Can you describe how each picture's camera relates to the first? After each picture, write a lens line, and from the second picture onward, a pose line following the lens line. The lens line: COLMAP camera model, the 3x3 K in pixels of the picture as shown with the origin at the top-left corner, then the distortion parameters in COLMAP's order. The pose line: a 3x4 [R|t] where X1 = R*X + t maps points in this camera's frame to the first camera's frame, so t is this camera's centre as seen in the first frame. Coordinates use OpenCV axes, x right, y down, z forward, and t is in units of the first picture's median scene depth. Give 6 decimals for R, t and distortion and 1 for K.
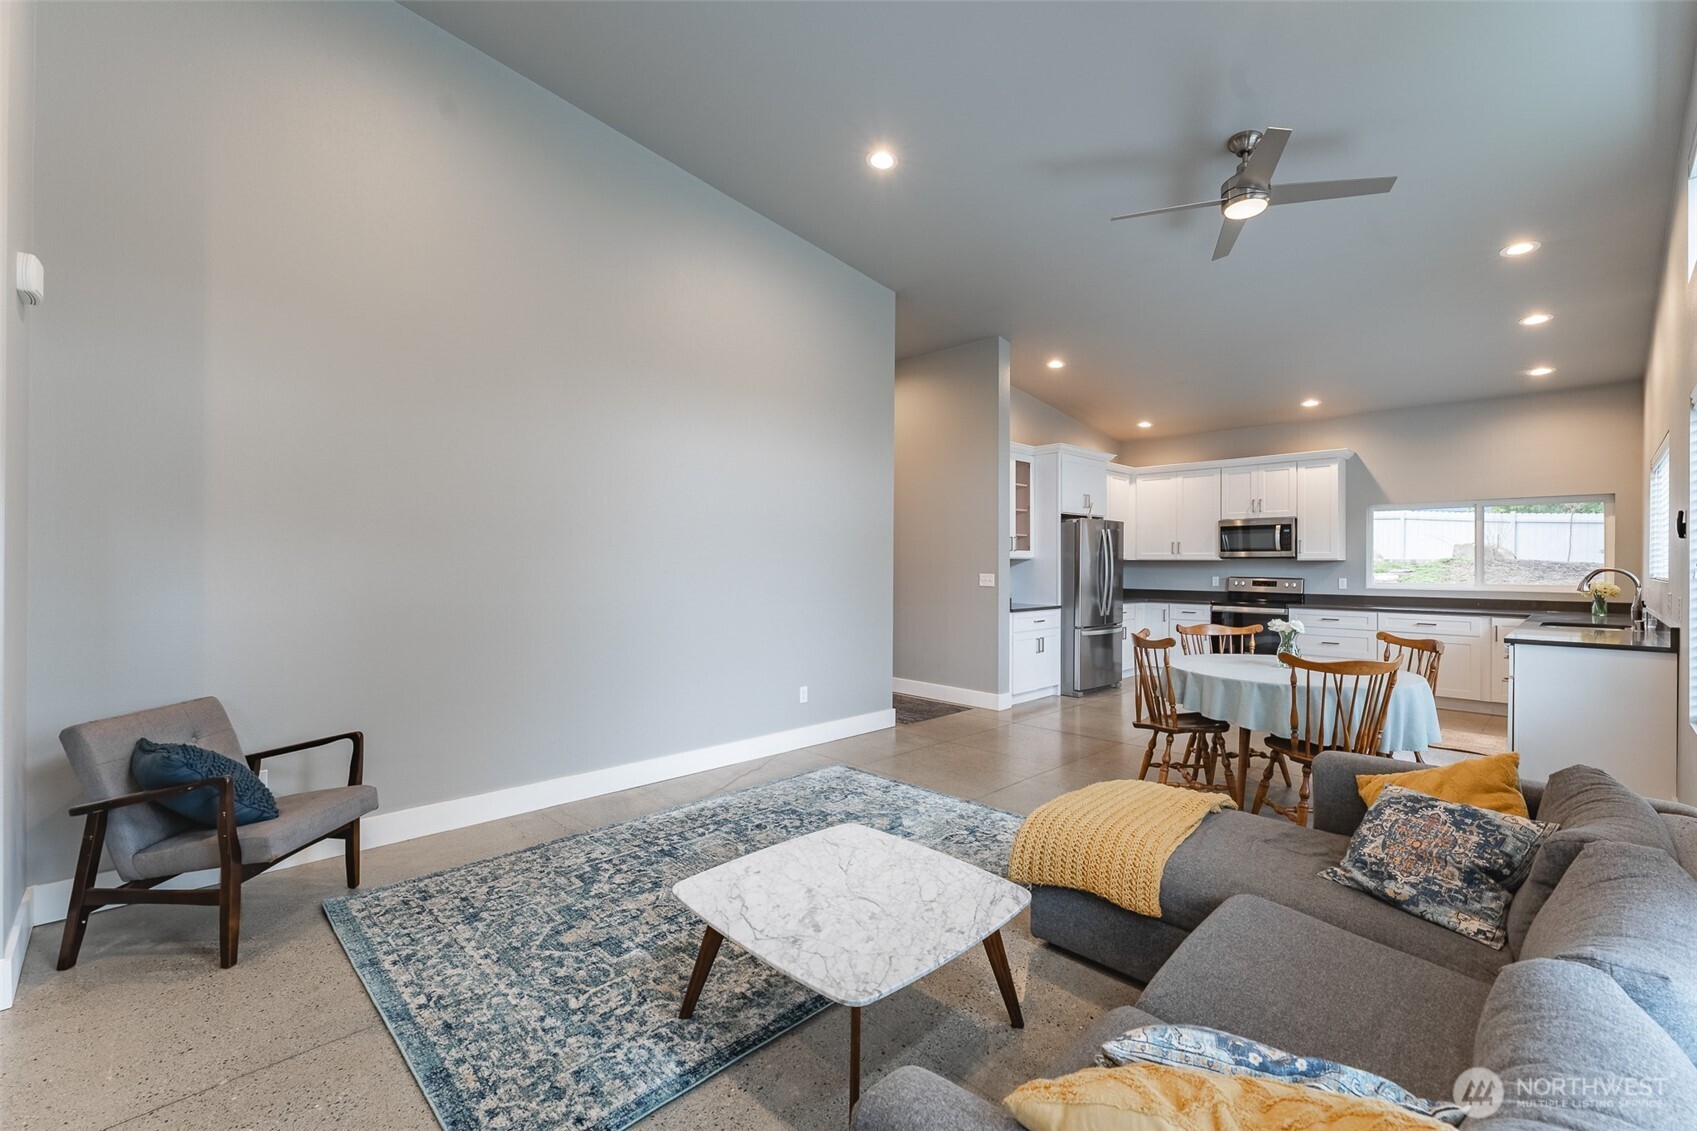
lens RADIAL K [[718.8, 0, 862.0], [0, 718.8, 560.9], [0, 0, 1]] dist [-0.004374, 0.000186]
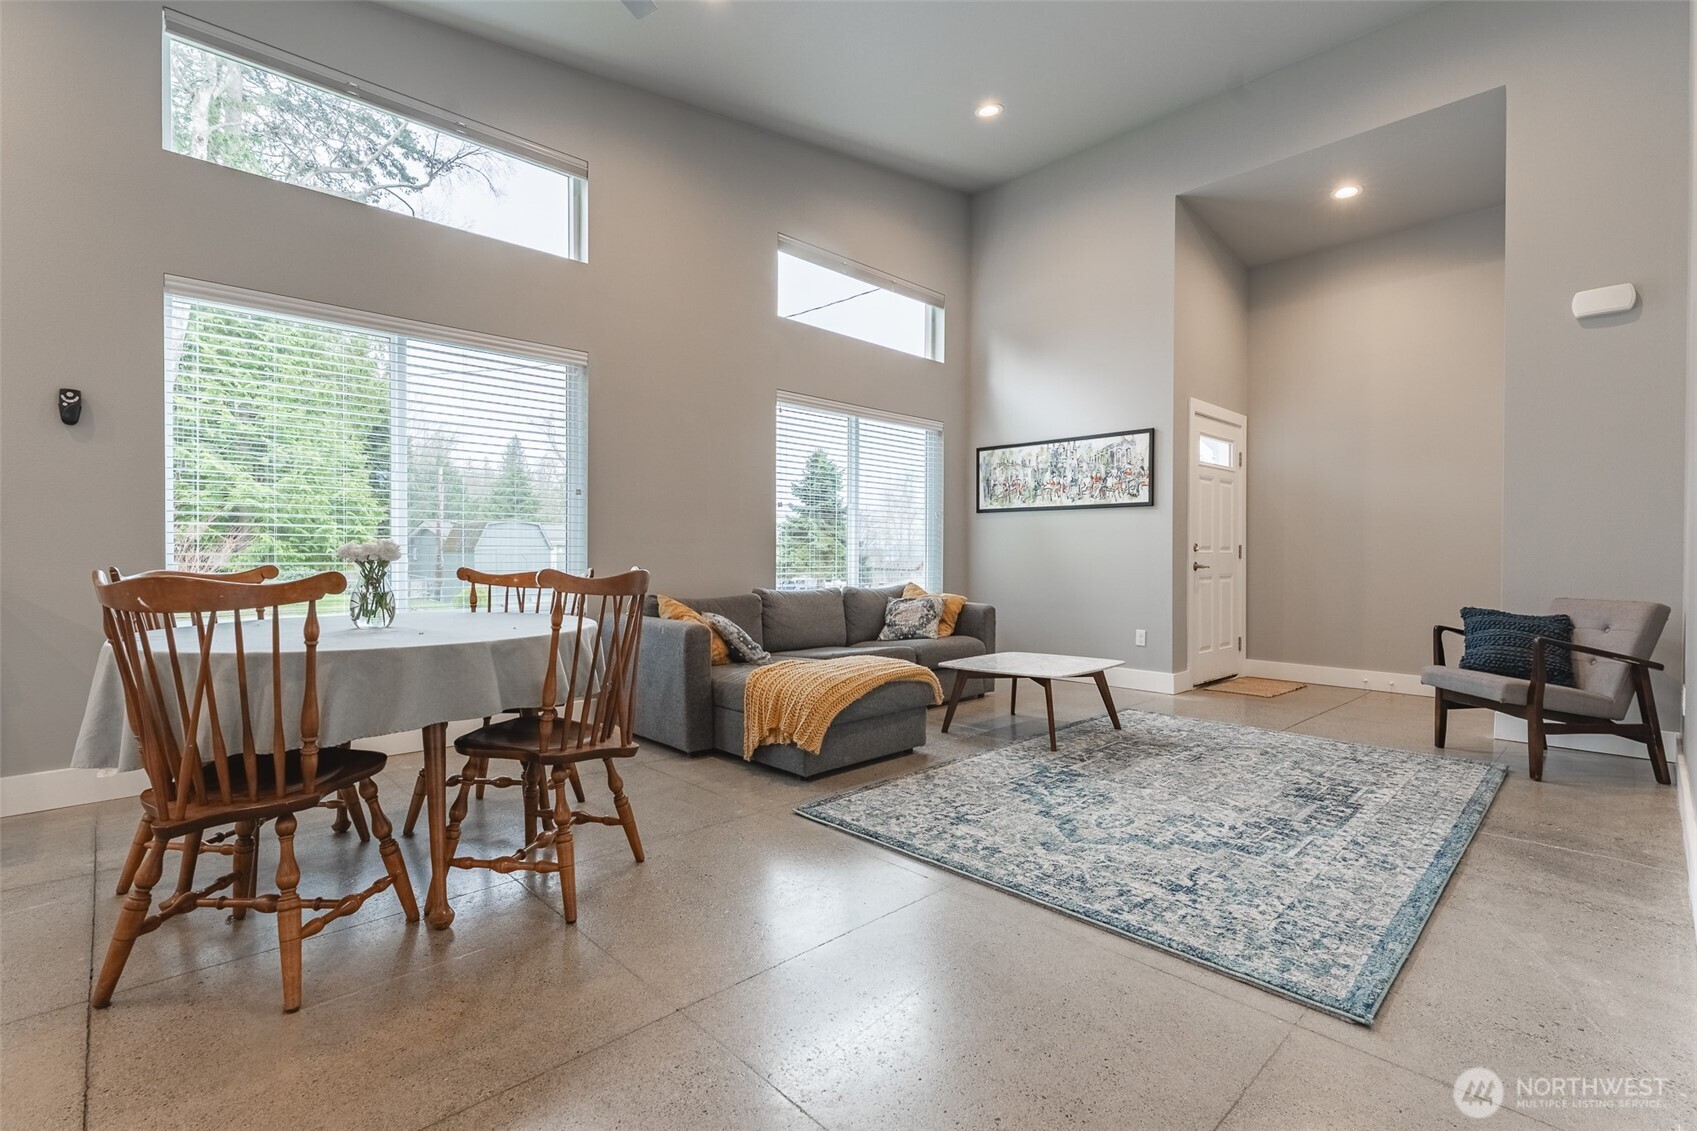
lens RADIAL K [[770.7, 0, 849.5], [0, 770.7, 563.8], [0, 0, 1]] dist [-0.002868, 0.002771]
pose [[-0.999668, -0.009759, 0.023855, 0.140554], [-0.009530, 0.999907, 0.009714, 0.058461], [-0.023947, 0.009483, -0.999668, 1.005829]]
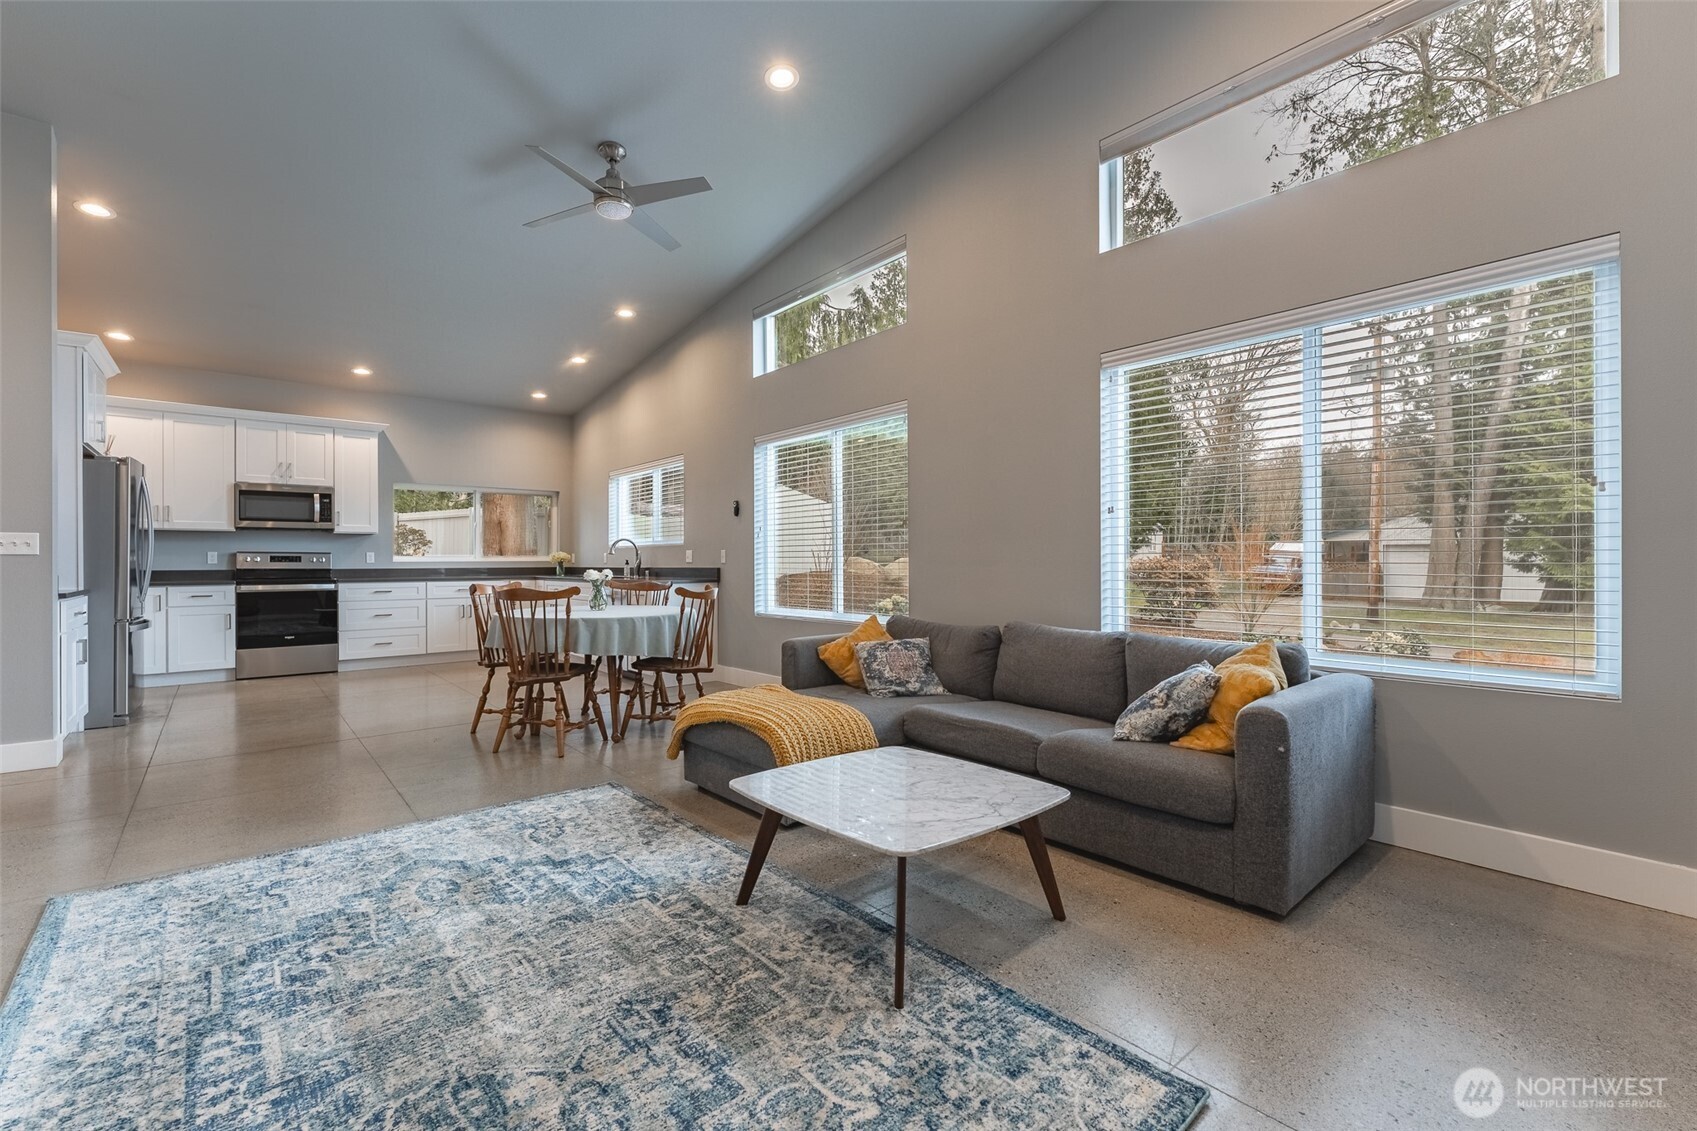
lens RADIAL K [[723.4, 0, 836.3], [0, 723.4, 556.2], [0, 0, 1]] dist [-0.001140, 0.000787]
pose [[0.086550, 0.002330, 0.996245, -0.352760], [0.000511, 0.999997, -0.002383, 0.040377], [-0.996247, 0.000715, 0.086548, 0.326175]]
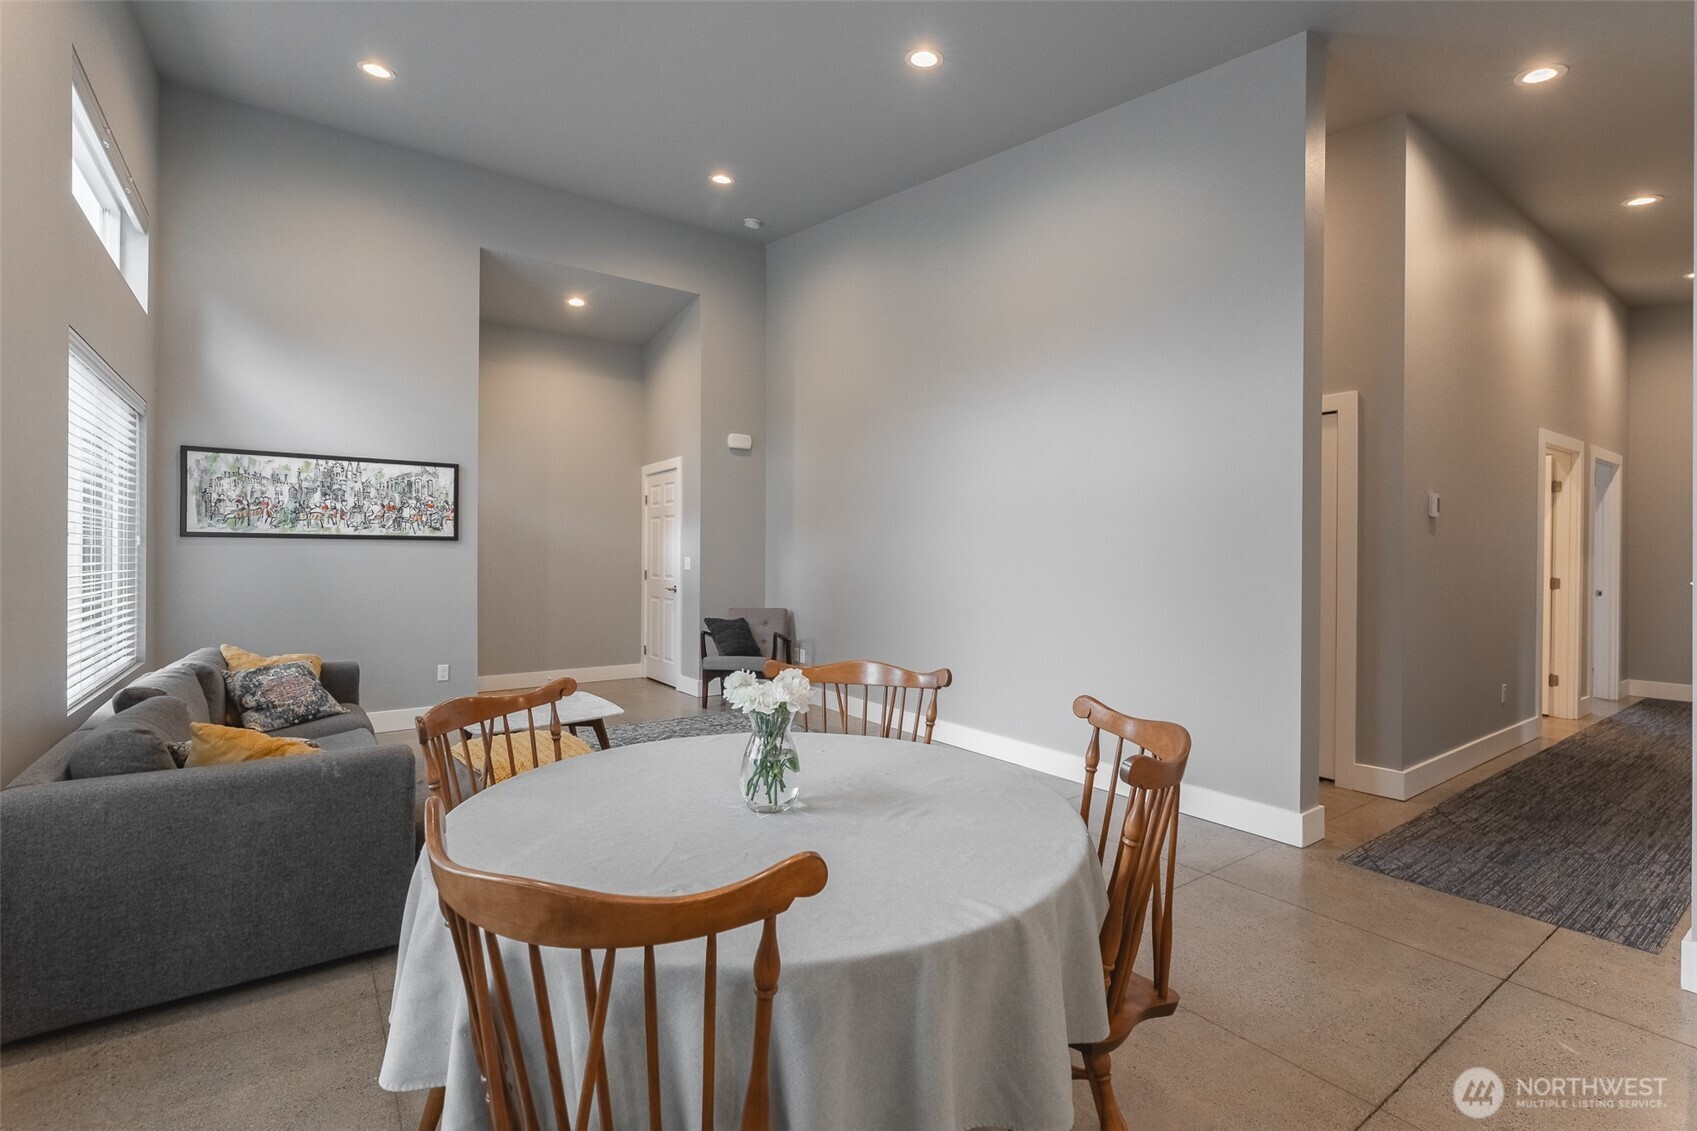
lens RADIAL K [[768.0, 0, 835.6], [0, 768.0, 556.5], [0, 0, 1]] dist [-0.002030, 0.002953]
pose [[-0.176457, -0.002079, -0.984306, 0.615619], [-0.004216, 0.999990, -0.001357, 0.015281], [0.984299, 0.003910, -0.176464, 0.705702]]
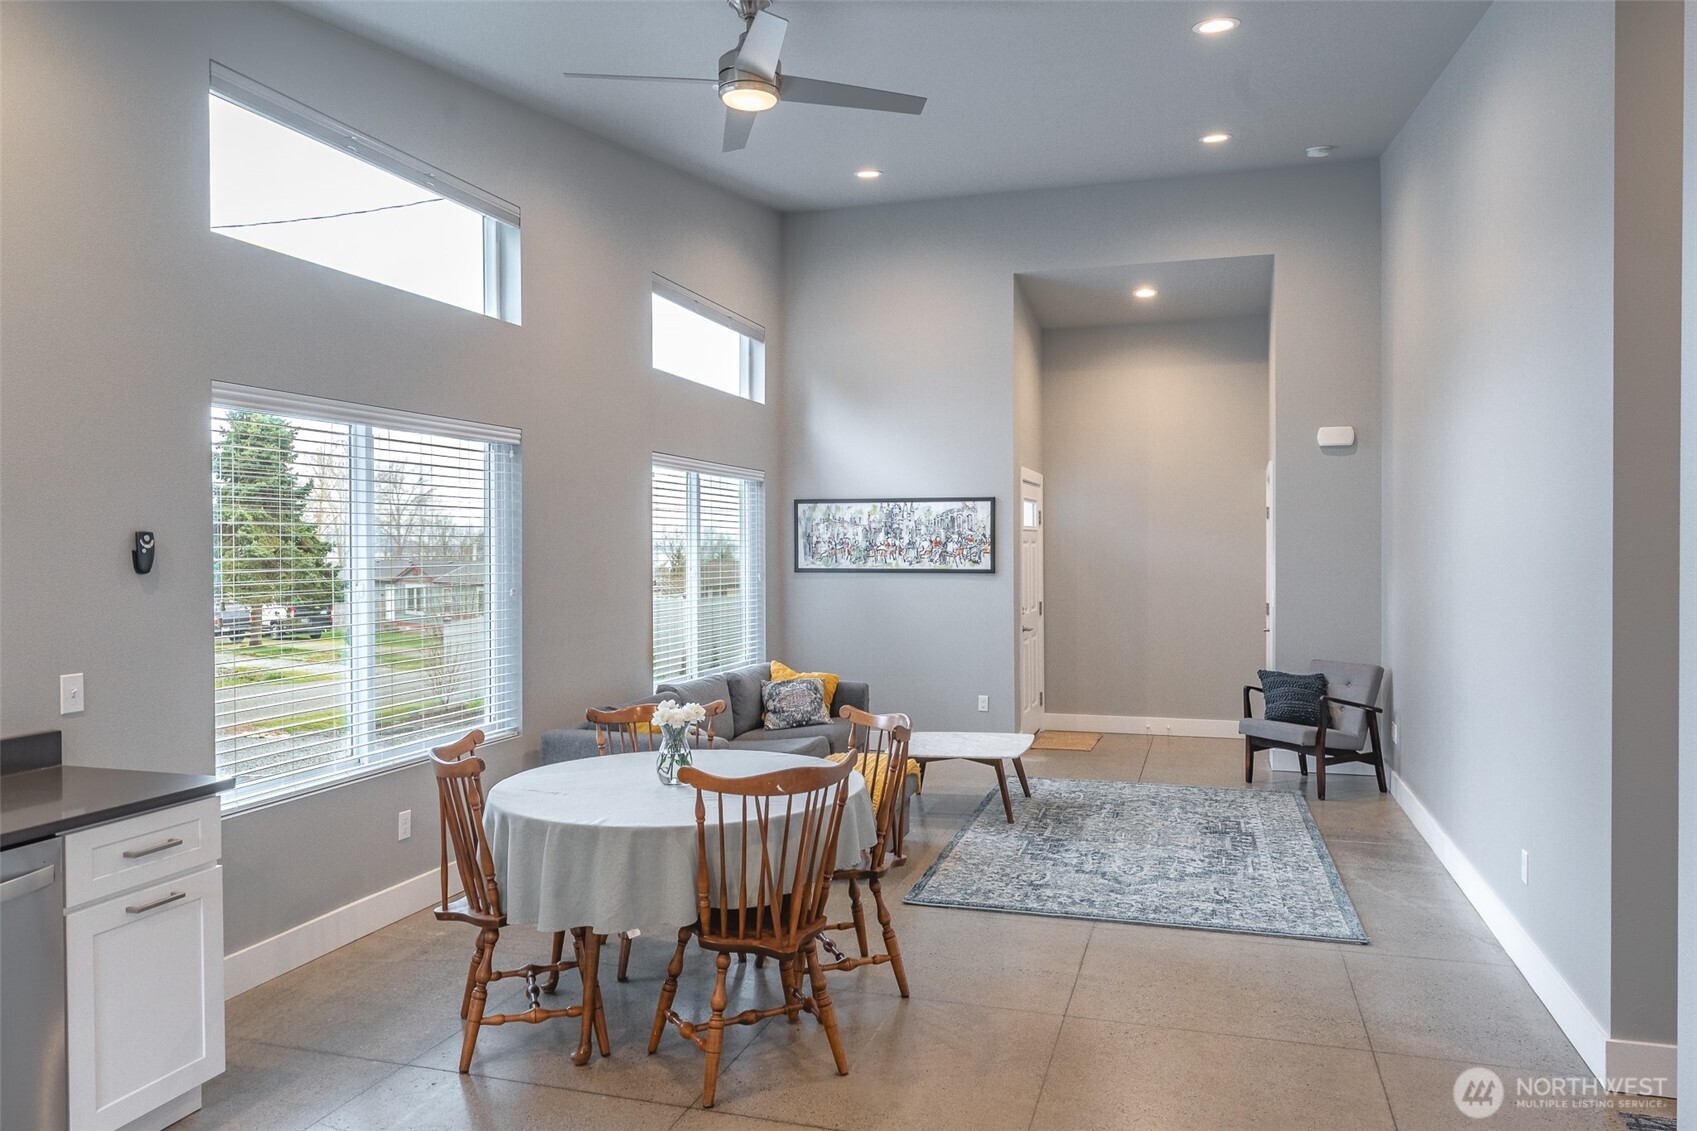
lens RADIAL K [[1151.0, 0, 867.3], [0, 1151.0, 559.0], [0, 0, 1]] dist [0.011047, -0.010531]
pose [[-0.882126, 0.003235, -0.471002, 0.575518], [0.000336, 0.999980, 0.006239, -0.027530], [0.471012, 0.005345, -0.882110, 1.225737]]
